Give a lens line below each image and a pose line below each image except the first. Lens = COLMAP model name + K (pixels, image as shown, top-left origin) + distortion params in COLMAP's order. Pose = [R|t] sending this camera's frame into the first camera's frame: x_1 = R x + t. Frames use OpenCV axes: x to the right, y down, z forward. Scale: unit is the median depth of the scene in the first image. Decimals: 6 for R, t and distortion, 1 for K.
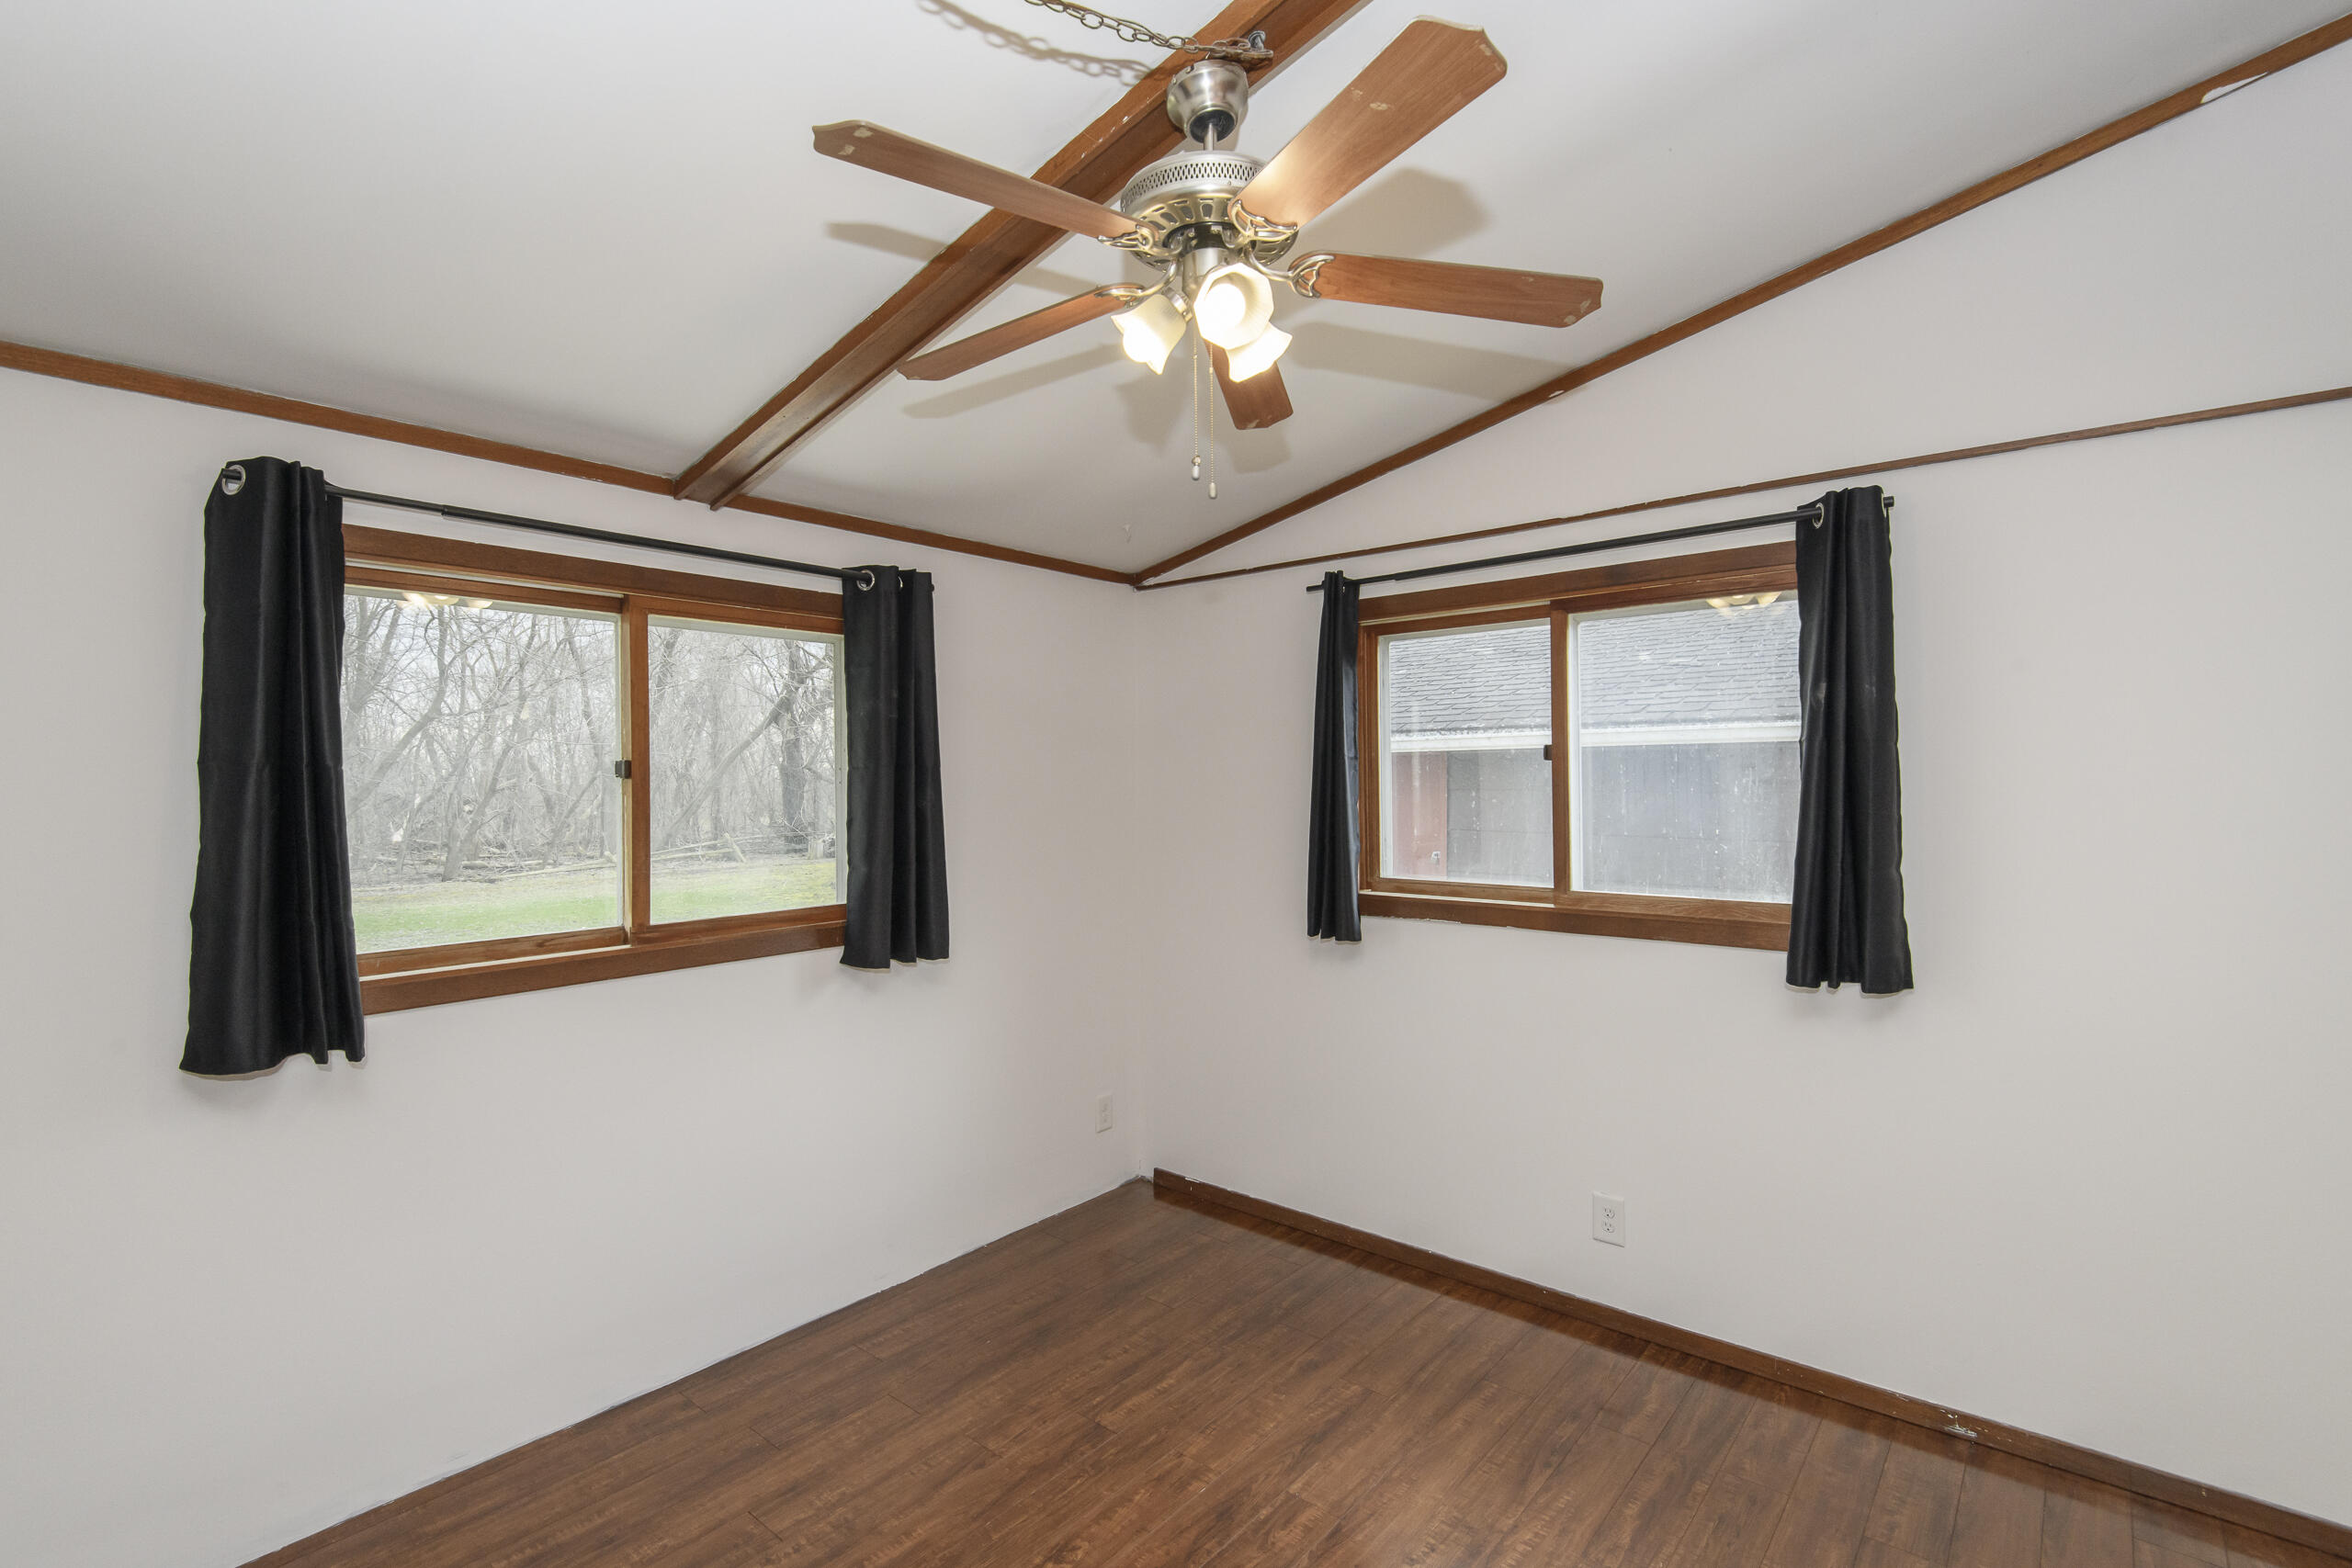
lens RADIAL K [[1081.6, 0, 1182.7], [0, 1081.6, 777.3], [0, 0, 1]] dist [0.016956, -0.011441]
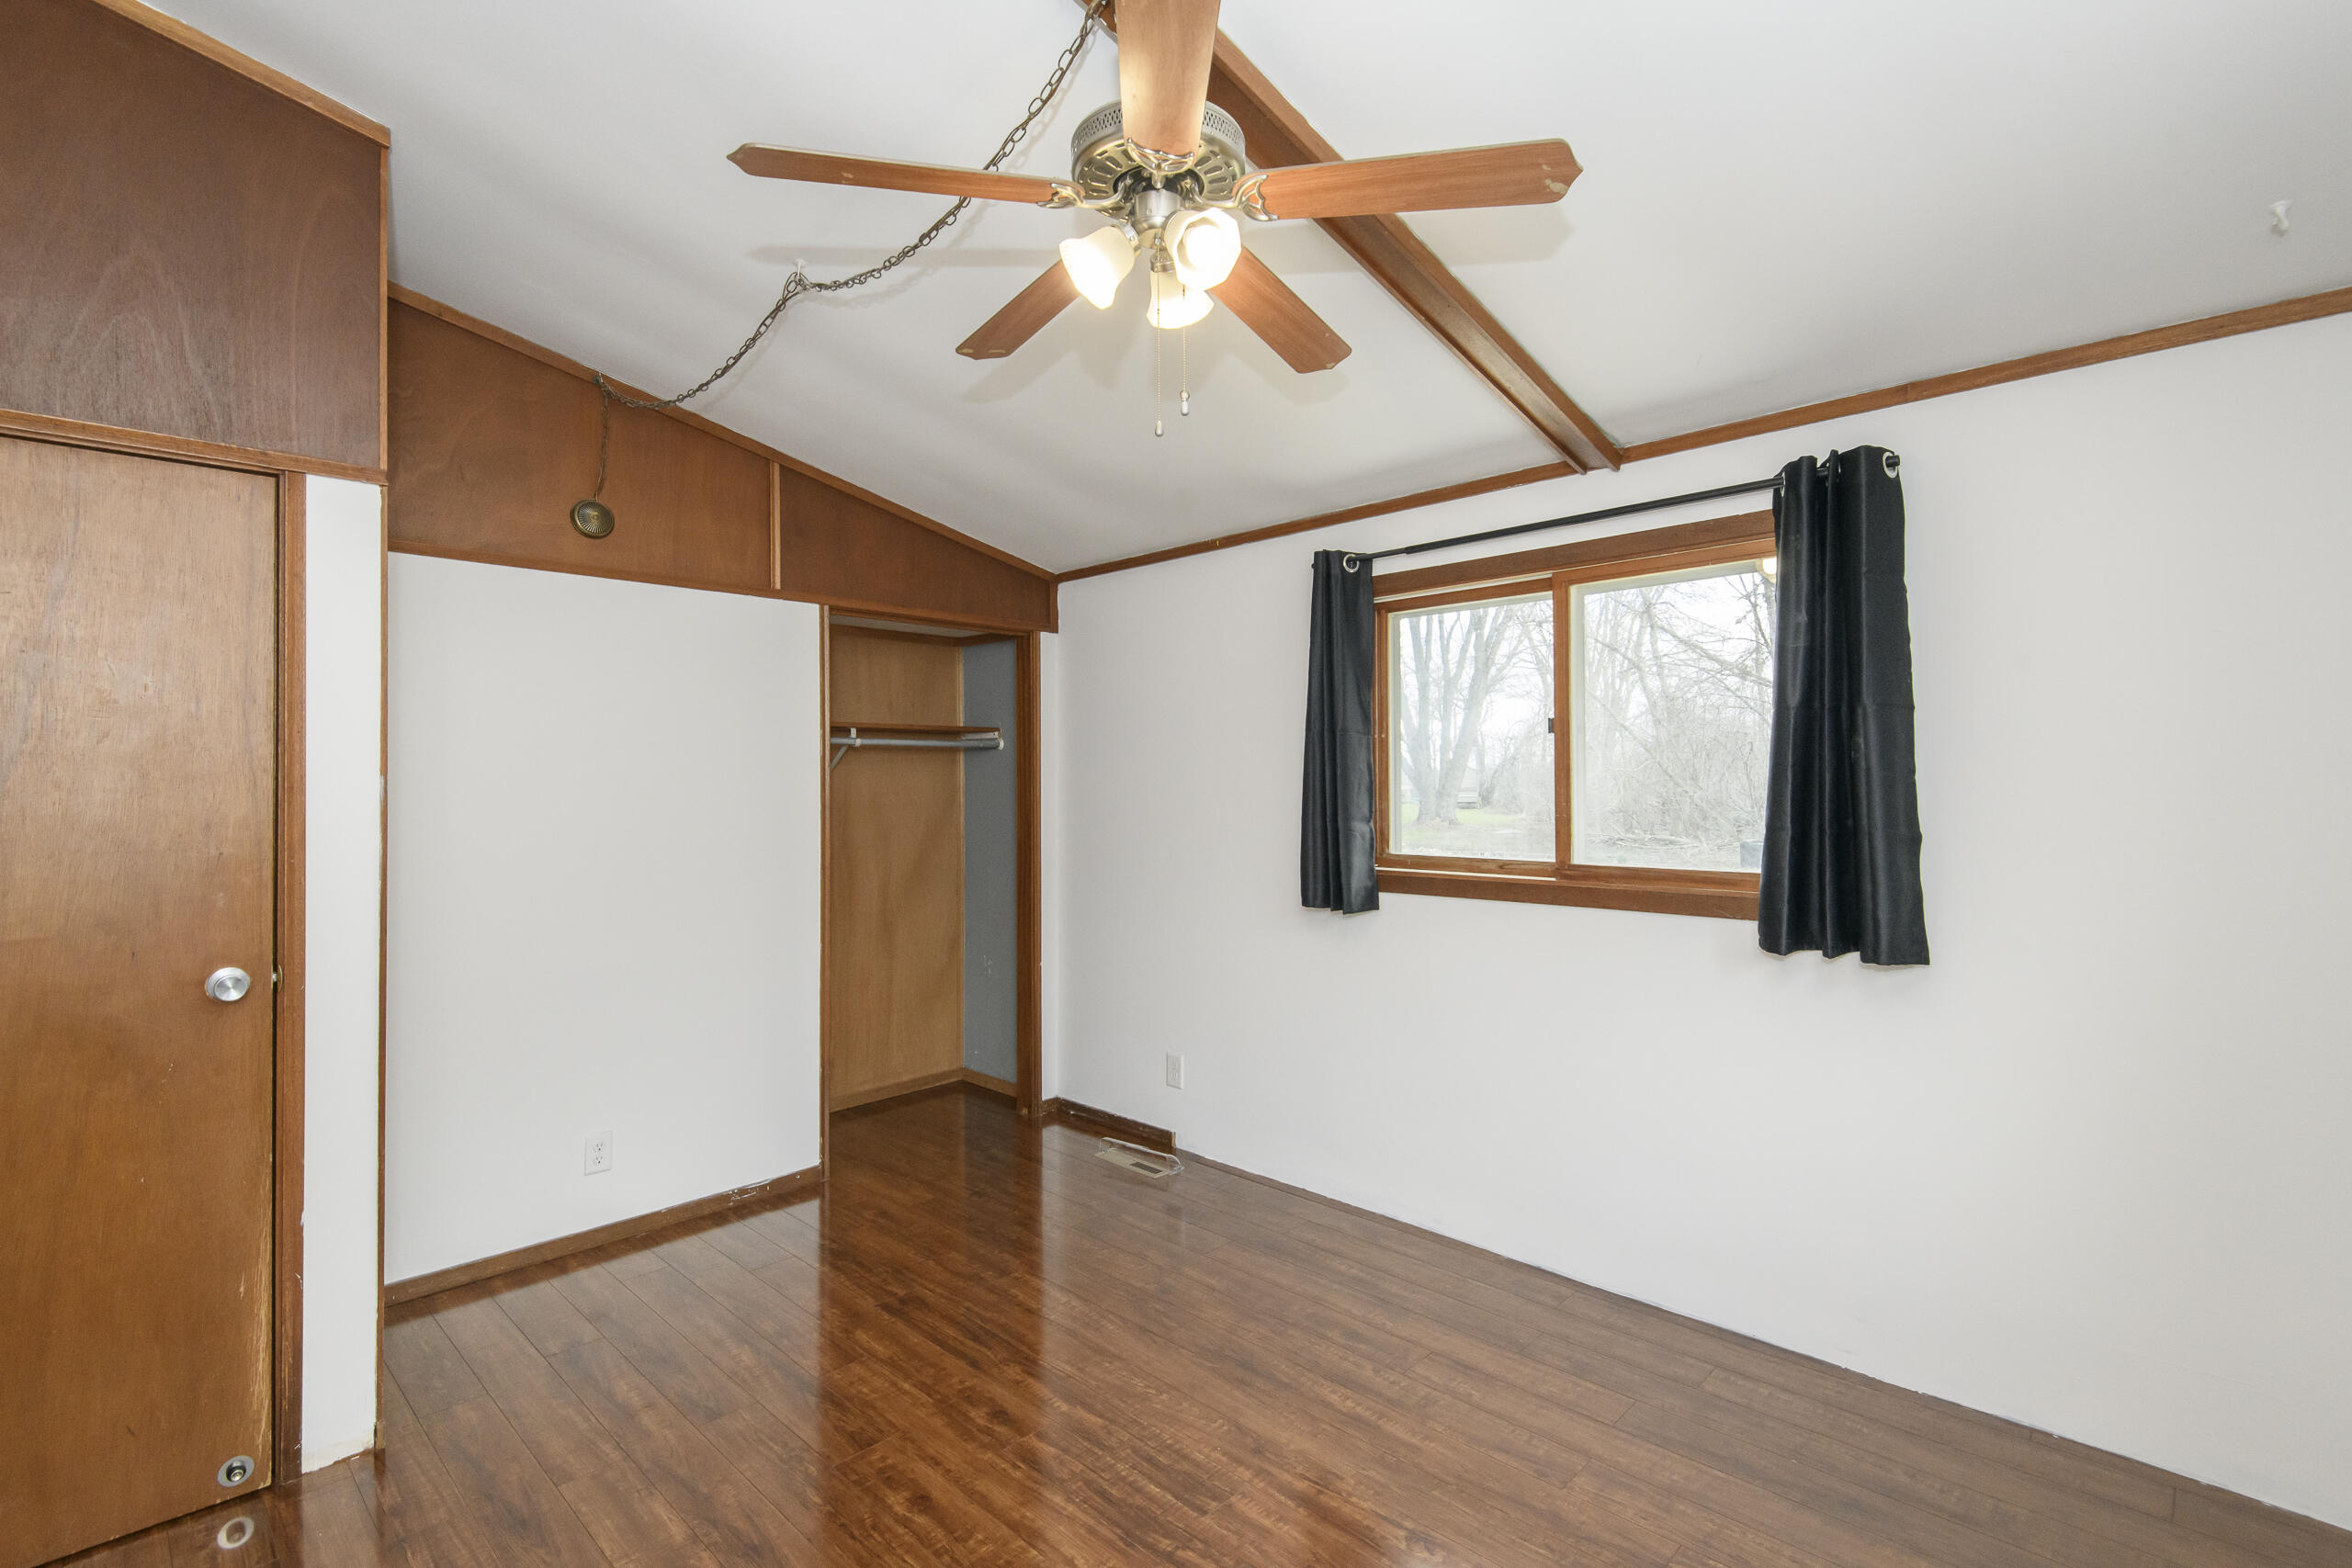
lens RADIAL K [[1081.6, 0, 1178.3], [0, 1081.6, 781.3], [0, 0, 1]] dist [0.016956, -0.011441]
pose [[-0.084367, 0.002573, -0.996431, 0.581903], [0.007305, 0.999971, 0.001963, 0.040082], [0.996408, -0.007114, -0.084383, 0.610465]]
